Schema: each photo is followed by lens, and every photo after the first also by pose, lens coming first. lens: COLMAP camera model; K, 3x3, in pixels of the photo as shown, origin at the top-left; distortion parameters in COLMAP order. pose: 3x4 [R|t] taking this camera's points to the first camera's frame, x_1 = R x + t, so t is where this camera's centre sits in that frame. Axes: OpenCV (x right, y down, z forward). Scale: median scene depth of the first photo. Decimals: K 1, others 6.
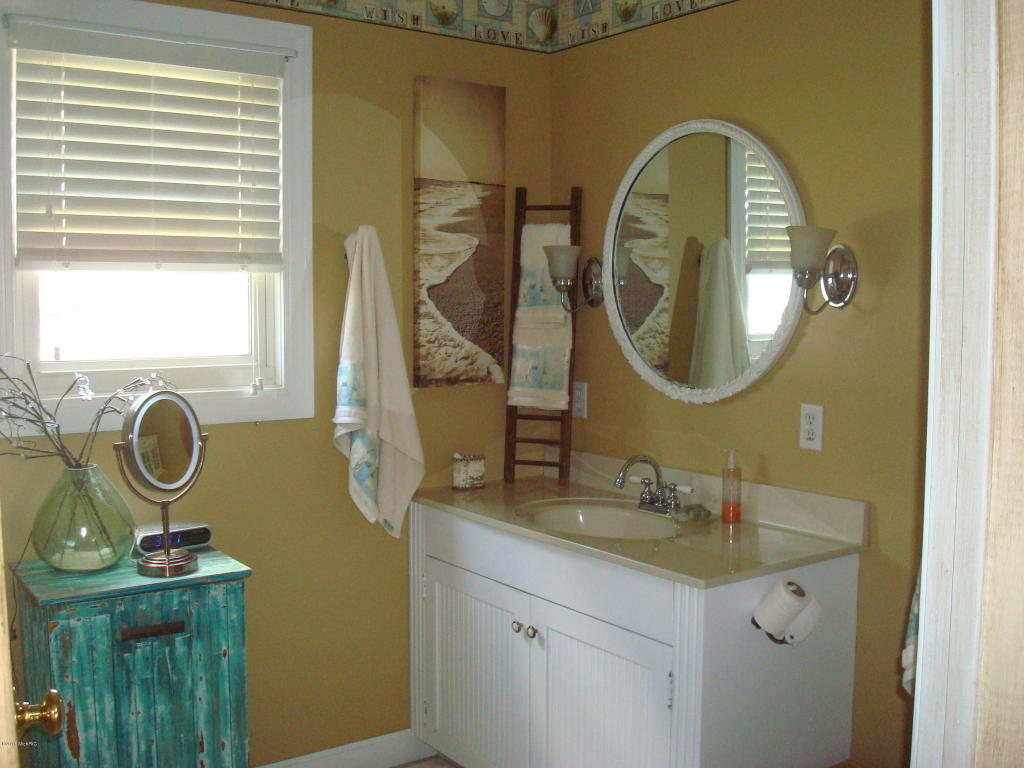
lens RADIAL K [[1069.0, 0, 508.9], [0, 1069.0, 385.5], [0, 0, 1]] dist [-0.109076, 0.000000]
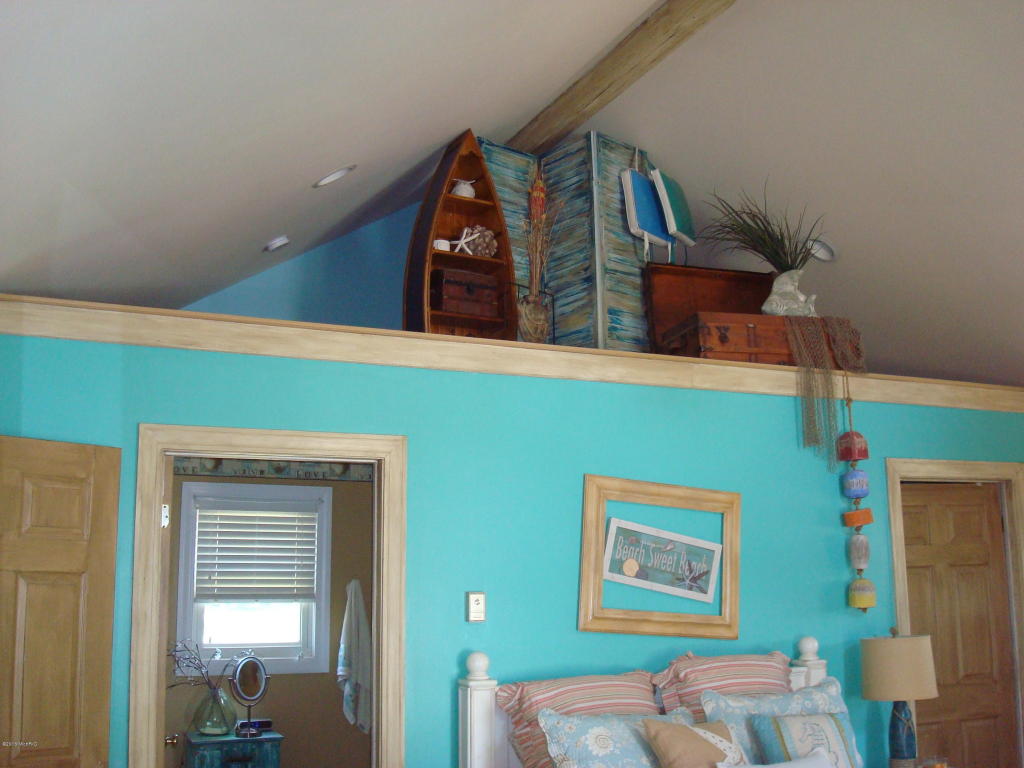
lens RADIAL K [[1069.0, 0, 511.3], [0, 1069.0, 379.9], [0, 0, 1]] dist [-0.109076, 0.000000]
pose [[0.982363, -0.051455, -0.179766, 0.666799], [0.000522, 0.962142, -0.272547, 0.050017], [0.186984, 0.267646, 0.945200, -1.218474]]
